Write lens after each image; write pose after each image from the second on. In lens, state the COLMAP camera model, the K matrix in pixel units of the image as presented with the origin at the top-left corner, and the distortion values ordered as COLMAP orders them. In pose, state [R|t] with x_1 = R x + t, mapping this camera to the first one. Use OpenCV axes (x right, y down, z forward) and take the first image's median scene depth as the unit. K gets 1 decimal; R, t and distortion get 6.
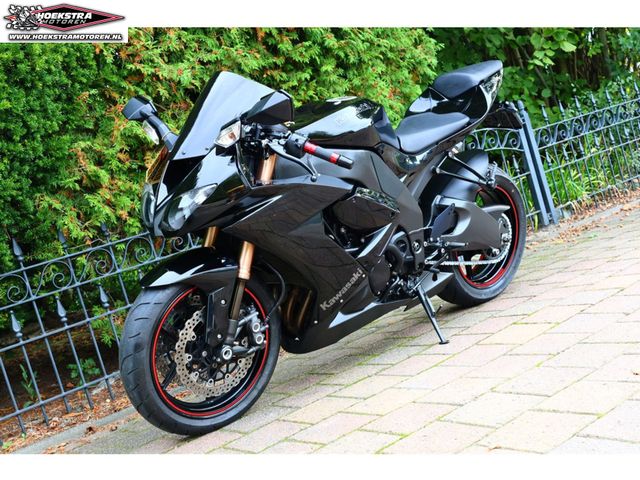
lens RADIAL K [[776.6, 0, 320.0], [0, 776.6, 240.0], [0, 0, 1]] dist [-0.004941, -0.003087]
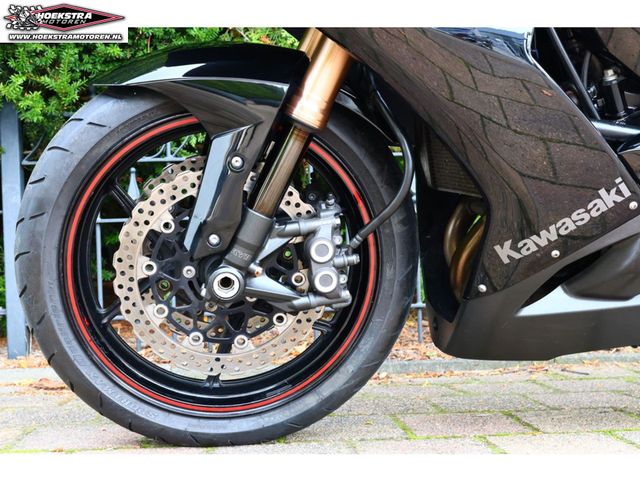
lens RADIAL K [[874.5, 0, 320.0], [0, 874.5, 240.0], [0, 0, 1]] dist [-0.008881, 0.004124]
pose [[0.826508, 0.248767, -0.504975, 0.155966], [-0.244635, 0.966648, 0.075801, 0.070970], [0.506989, 0.060885, 0.859799, 0.592134]]
